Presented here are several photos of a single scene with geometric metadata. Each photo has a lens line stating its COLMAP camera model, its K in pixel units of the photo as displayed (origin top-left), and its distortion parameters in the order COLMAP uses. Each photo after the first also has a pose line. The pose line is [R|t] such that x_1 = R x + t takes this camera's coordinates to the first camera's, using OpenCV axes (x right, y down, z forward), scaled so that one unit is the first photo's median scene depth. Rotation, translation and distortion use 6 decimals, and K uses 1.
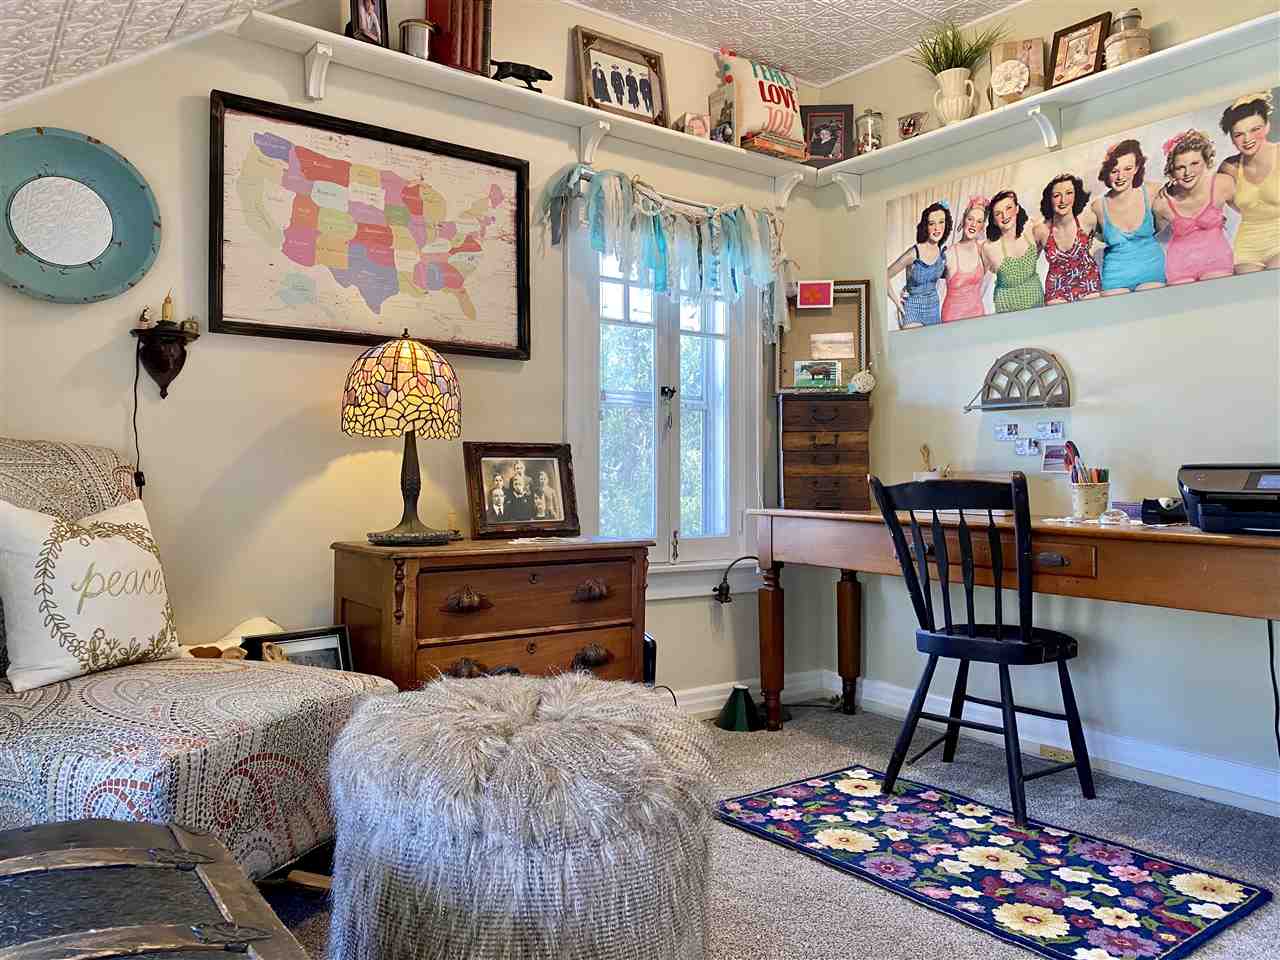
lens RADIAL K [[969.4, 0, 640.0], [0, 969.4, 480.0], [0, 0, 1]] dist [0.005966, -0.003303]
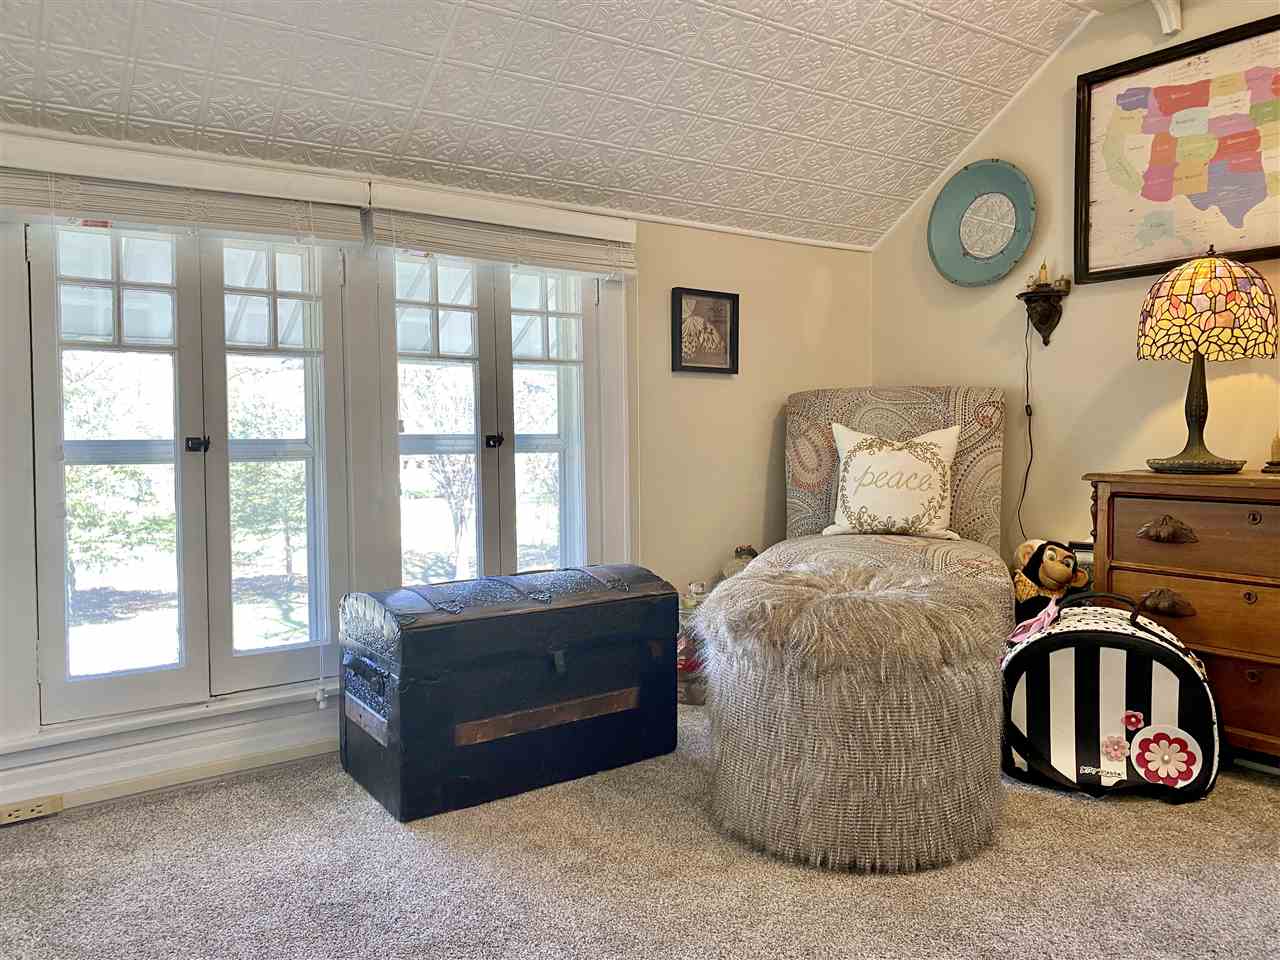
lens RADIAL K [[969.4, 0, 640.0], [0, 969.4, 480.0], [0, 0, 1]] dist [0.005966, -0.003303]
pose [[0.005016, 0.050310, -0.998721, 0.744926], [0.012451, 0.998653, 0.050369, 0.018642], [0.999910, -0.012688, 0.004382, 0.455822]]
